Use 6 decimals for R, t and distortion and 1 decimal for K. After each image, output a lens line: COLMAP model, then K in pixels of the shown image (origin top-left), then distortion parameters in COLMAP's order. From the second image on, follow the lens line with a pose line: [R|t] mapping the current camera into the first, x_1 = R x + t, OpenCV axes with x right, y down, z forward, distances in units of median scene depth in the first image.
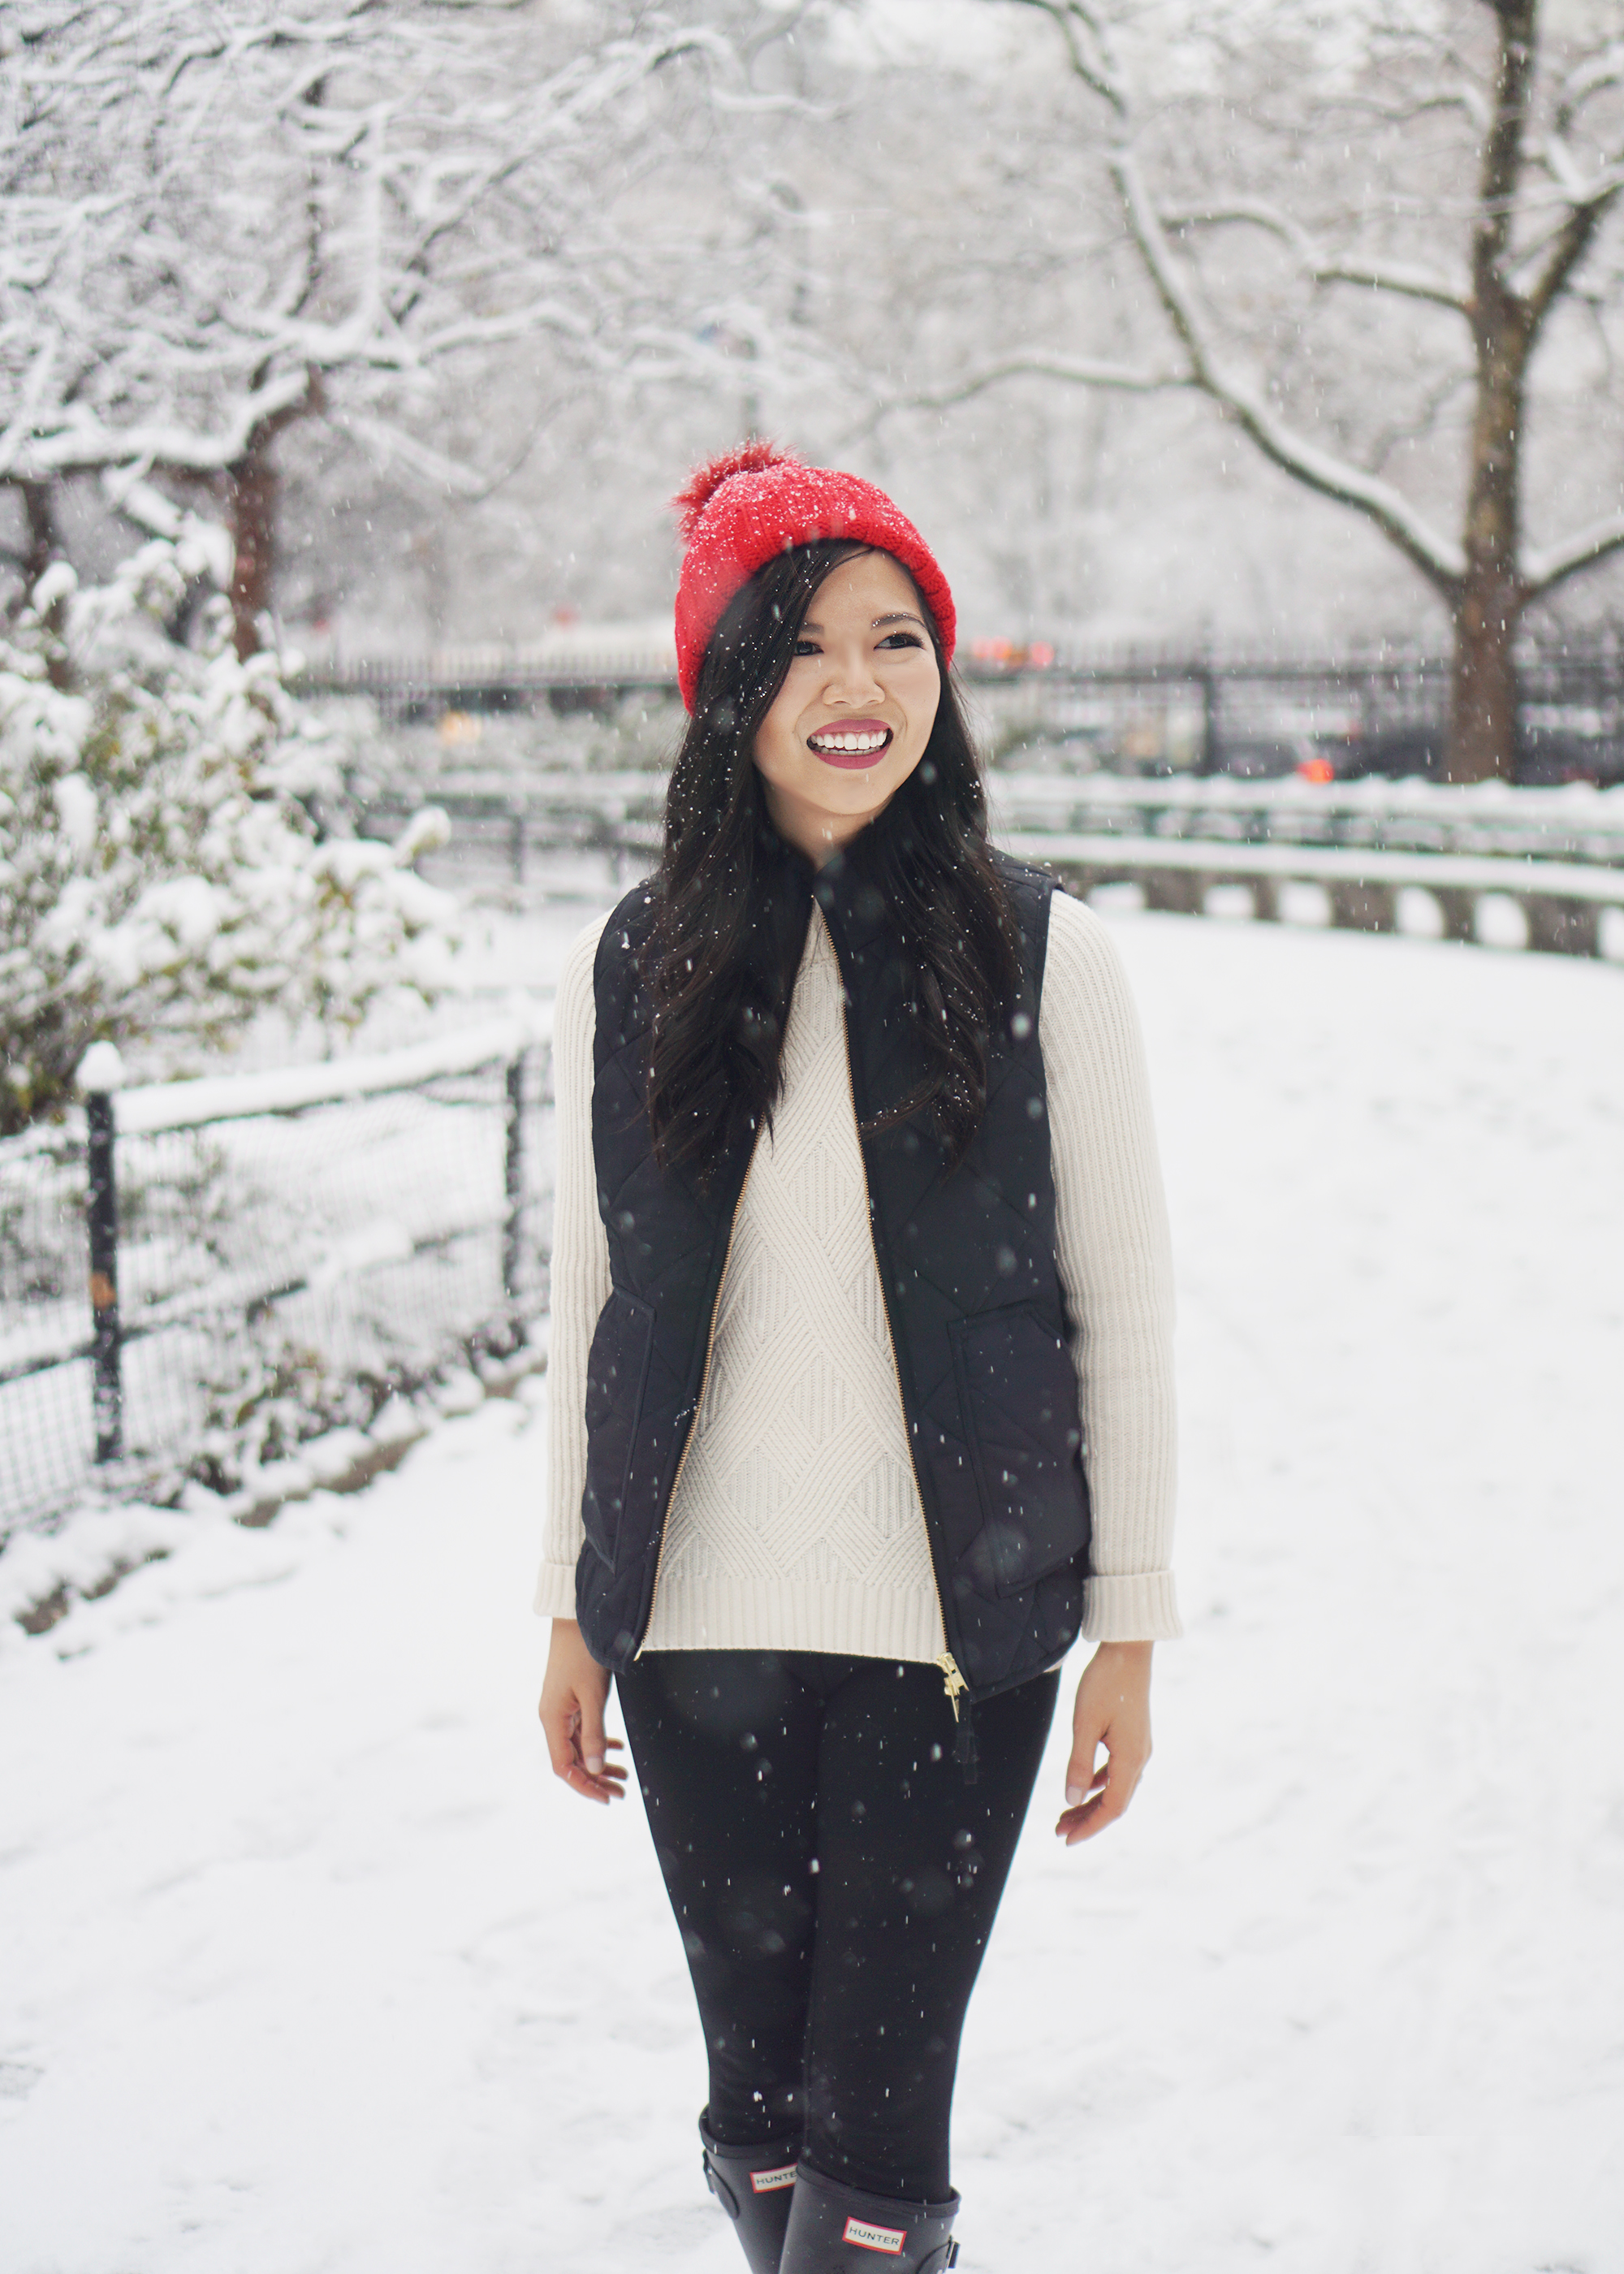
lens RADIAL K [[4041.3, 0, 810.1], [0, 4041.3, 1074.2], [0, 0, 1]] dist [0.007851, 0.106758]
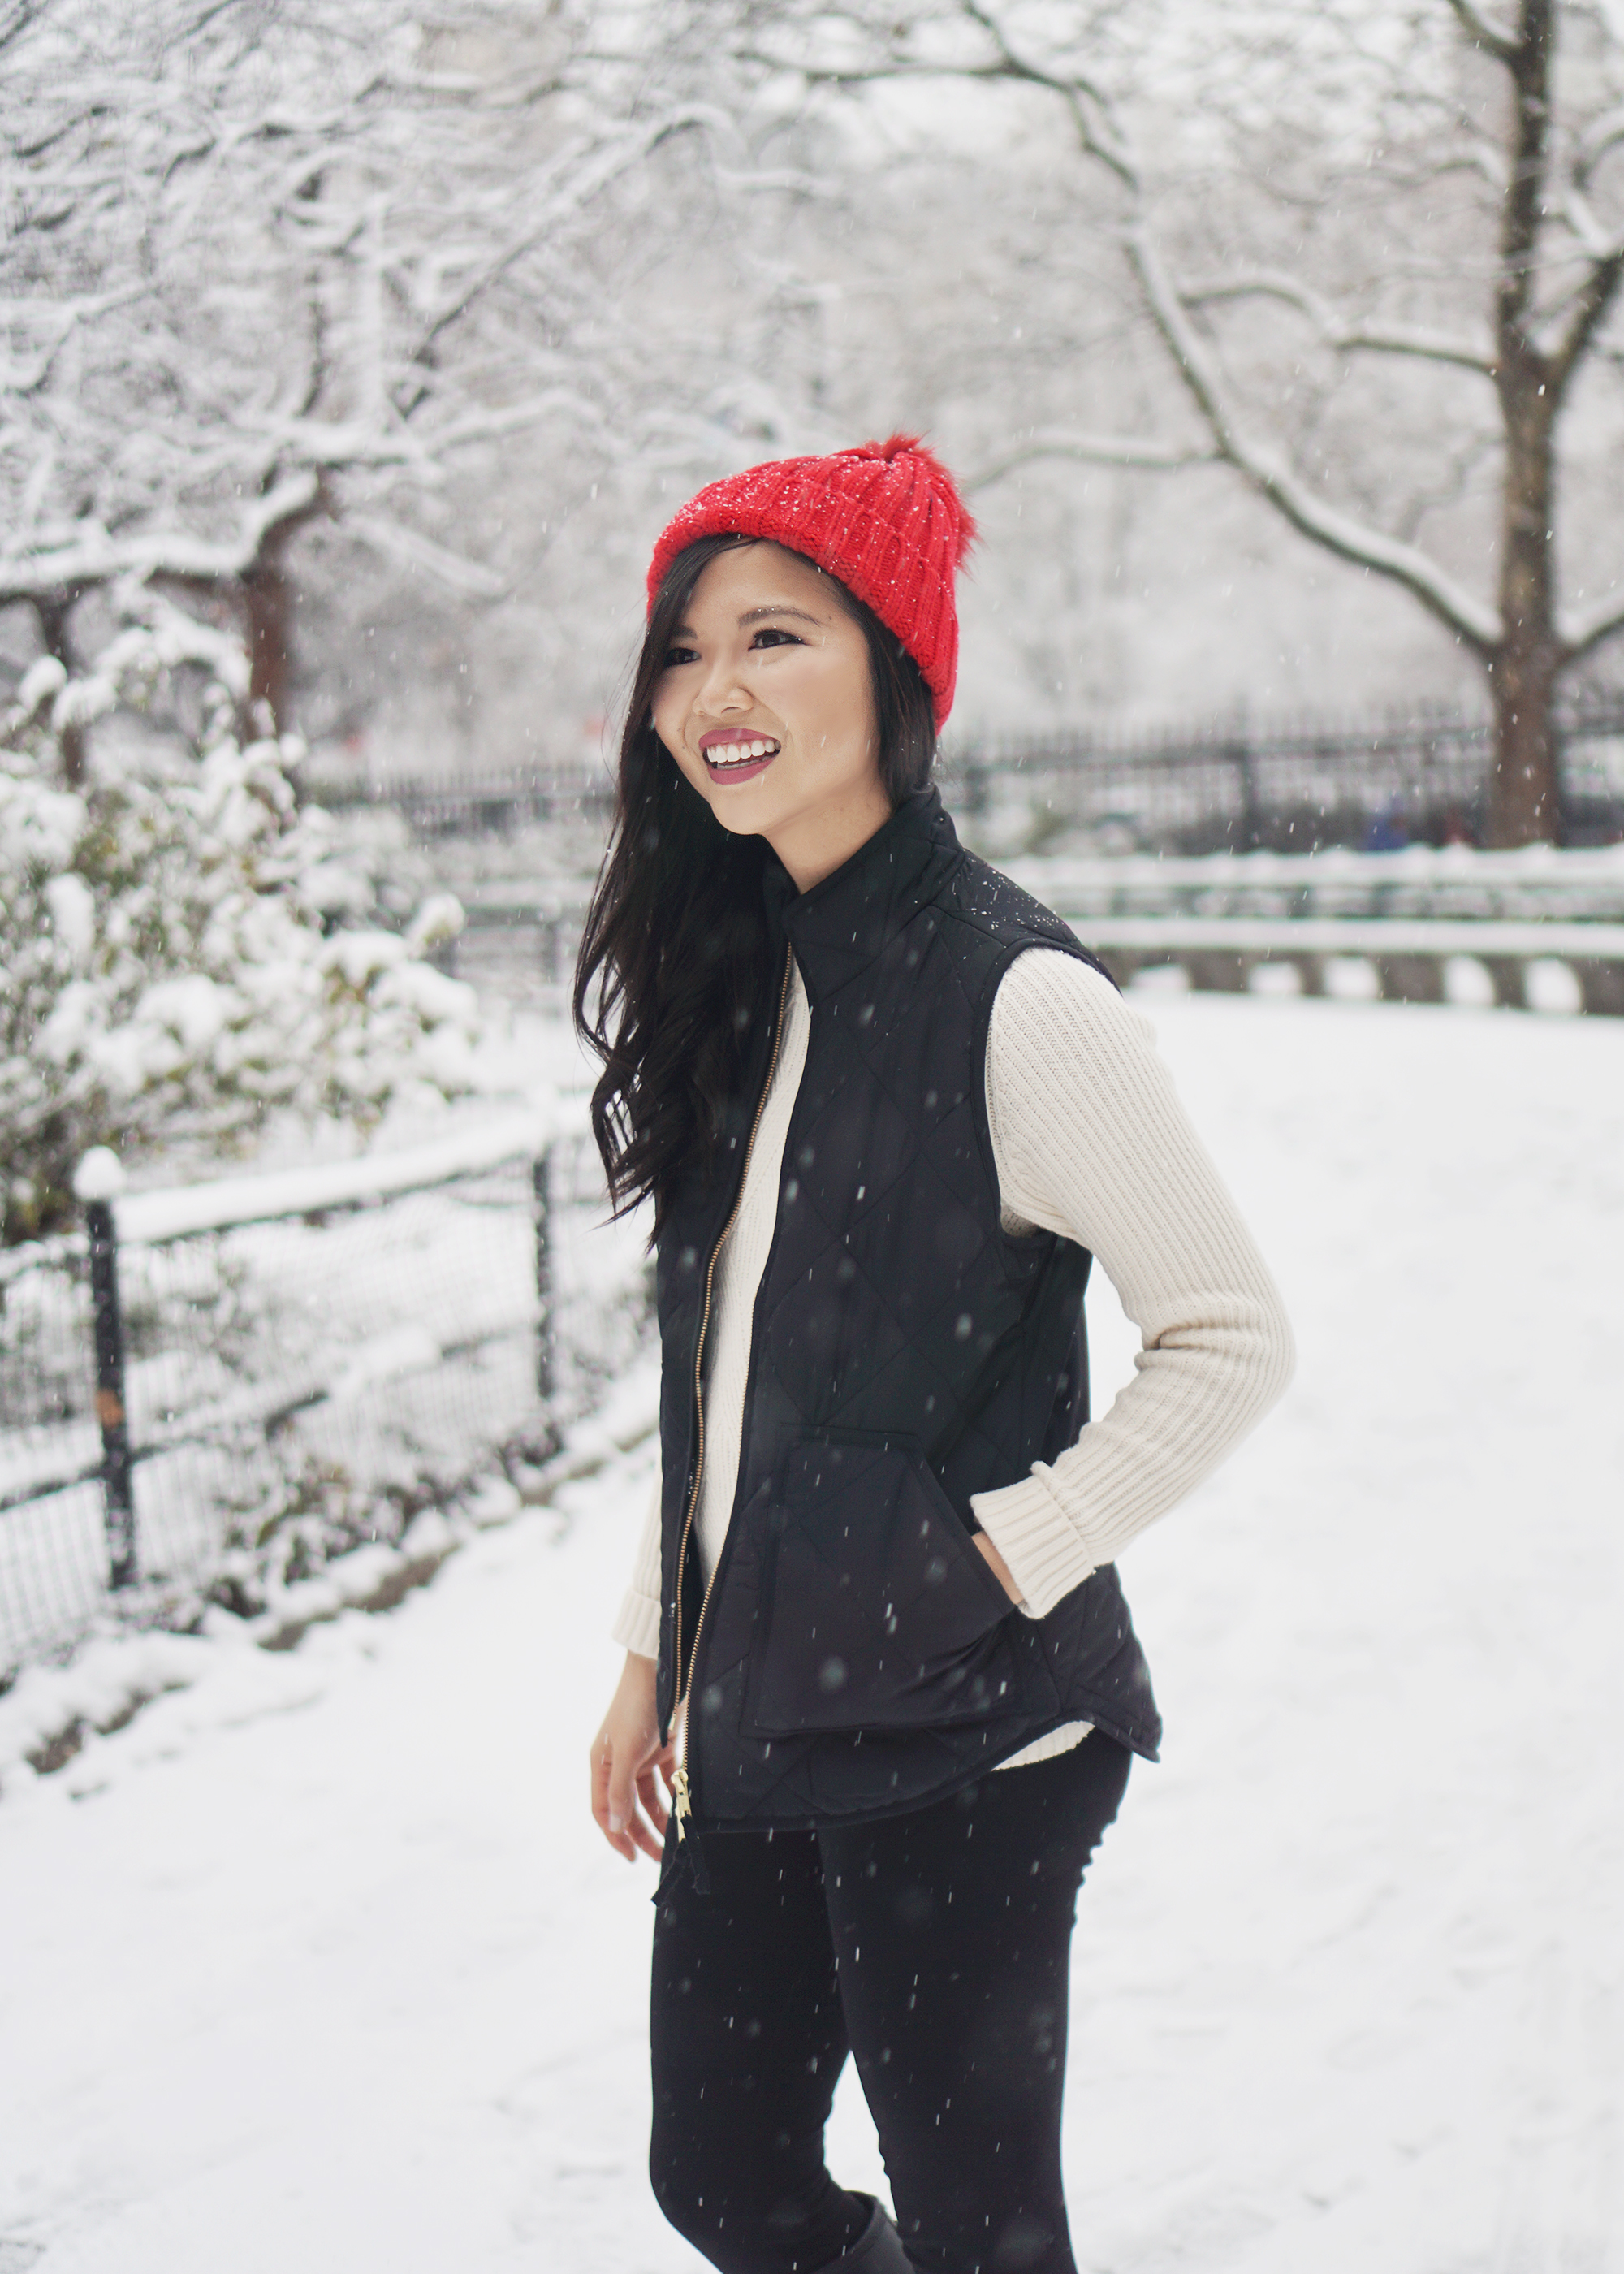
lens RADIAL K [[4042.2, 0, 812.0], [0, 4042.2, 1137.0], [0, 0, 1]] dist [0.016083, -0.097618]
pose [[0.999129, -0.039962, -0.012052, 0.001954], [0.039837, 0.999152, -0.010403, 0.002877], [0.012458, 0.009914, 0.999873, 0.023305]]
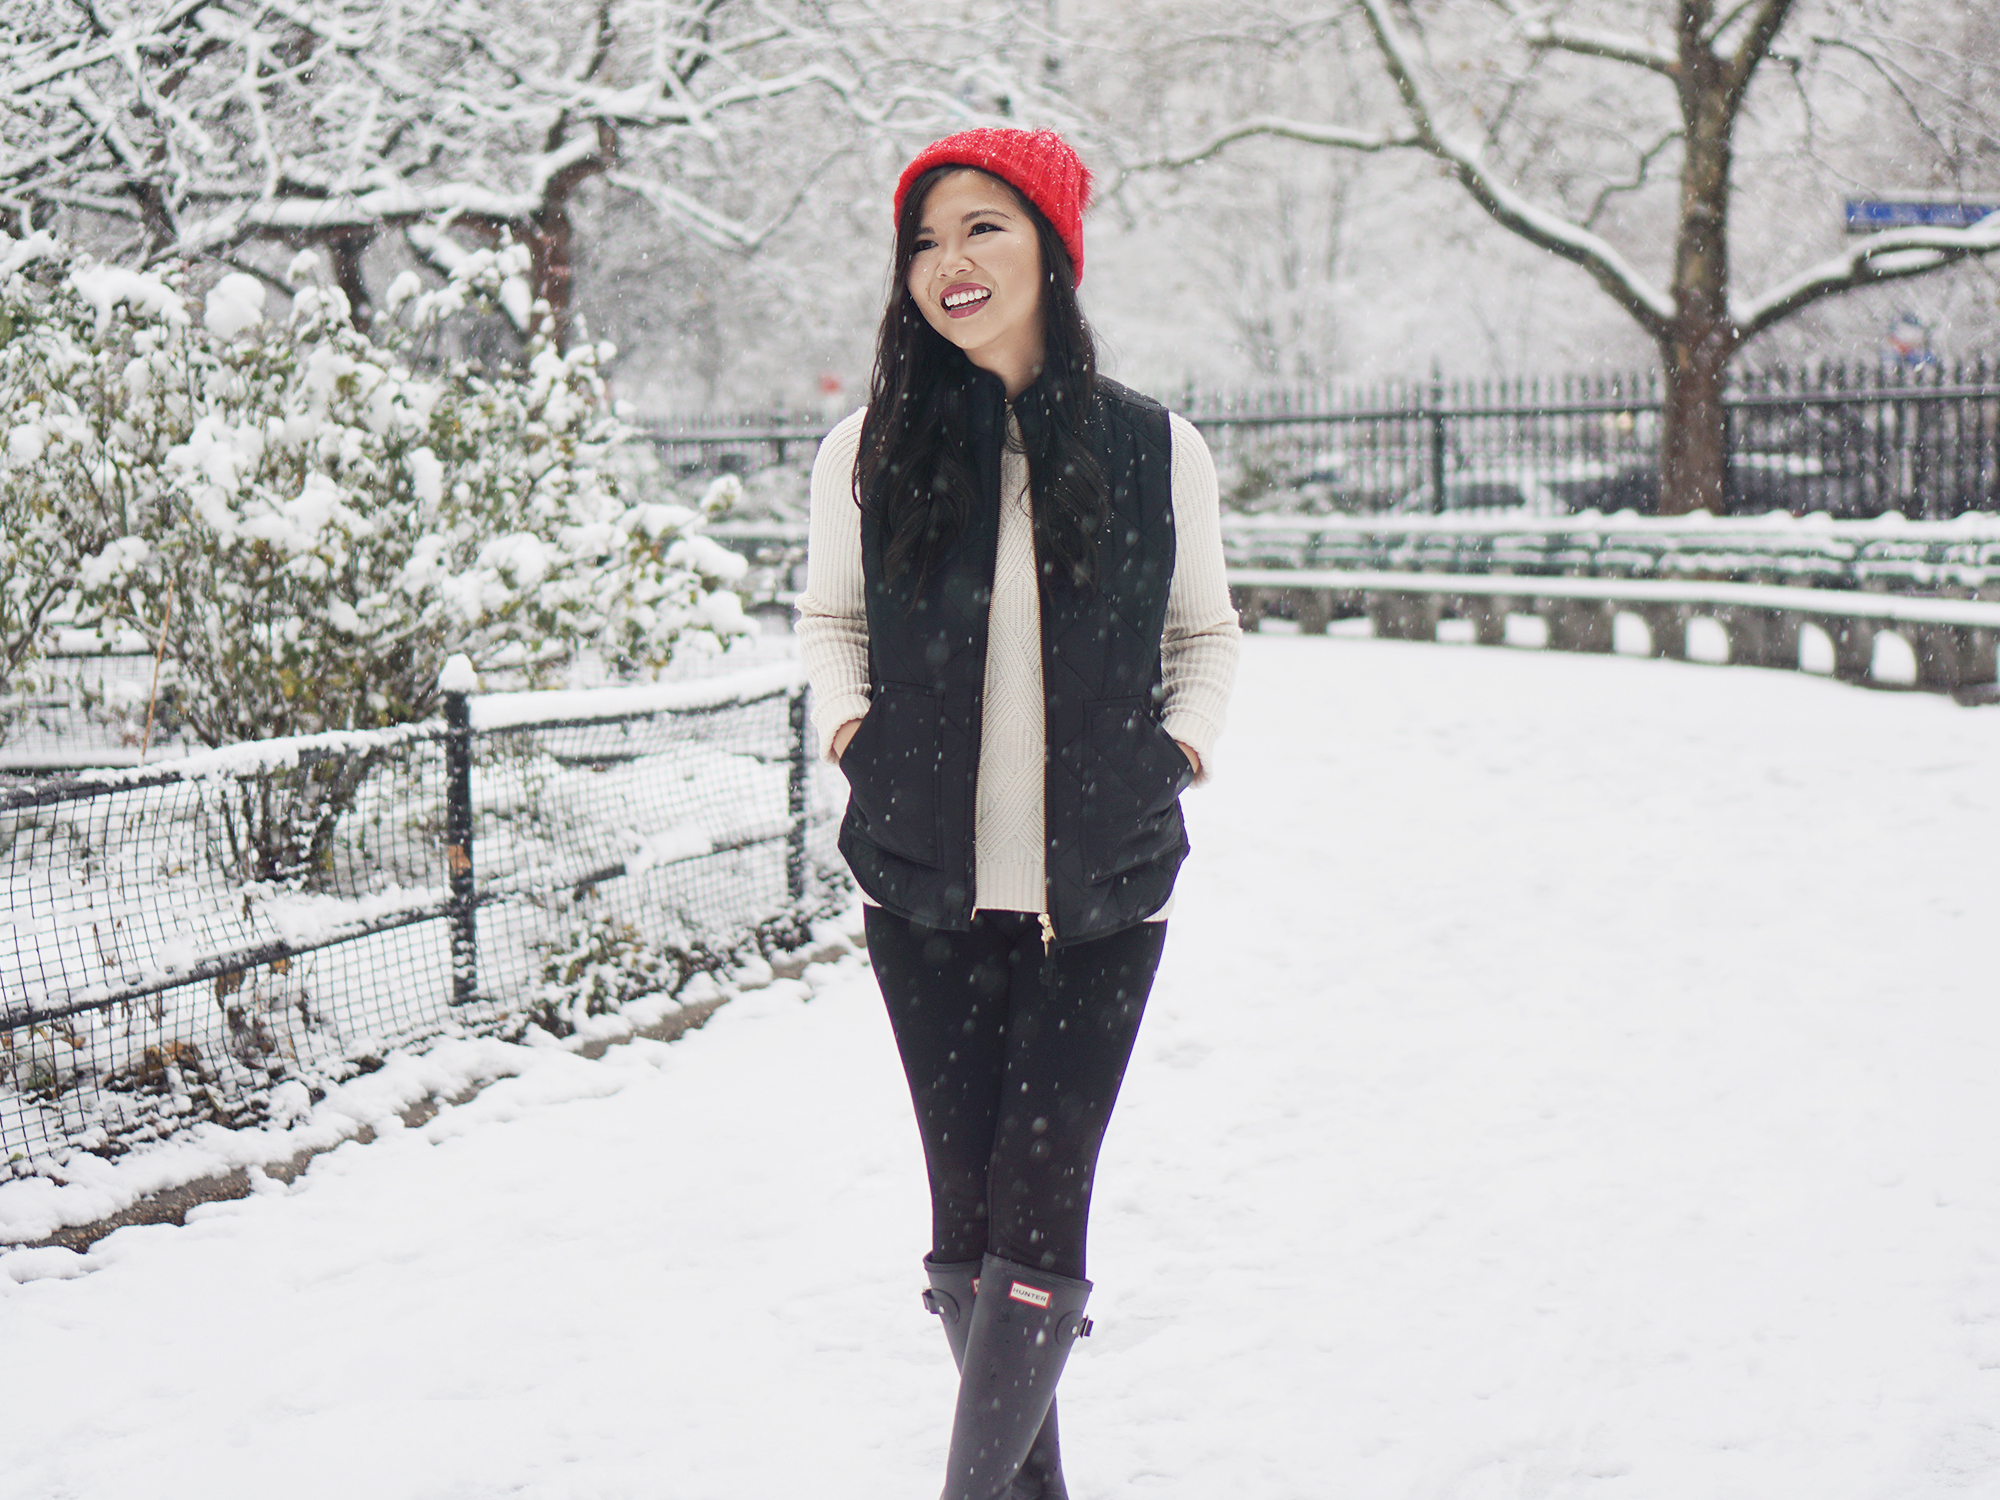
lens RADIAL K [[3940.7, 0, 1000.0], [0, 3940.7, 750.0], [0, 0, 1]] dist [0.039649, -0.214452]
pose [[0.999808, -0.008029, -0.017849, 0.003092], [0.007632, 0.999725, -0.022190, 0.022617], [0.018022, 0.022050, 0.999594, -0.078828]]
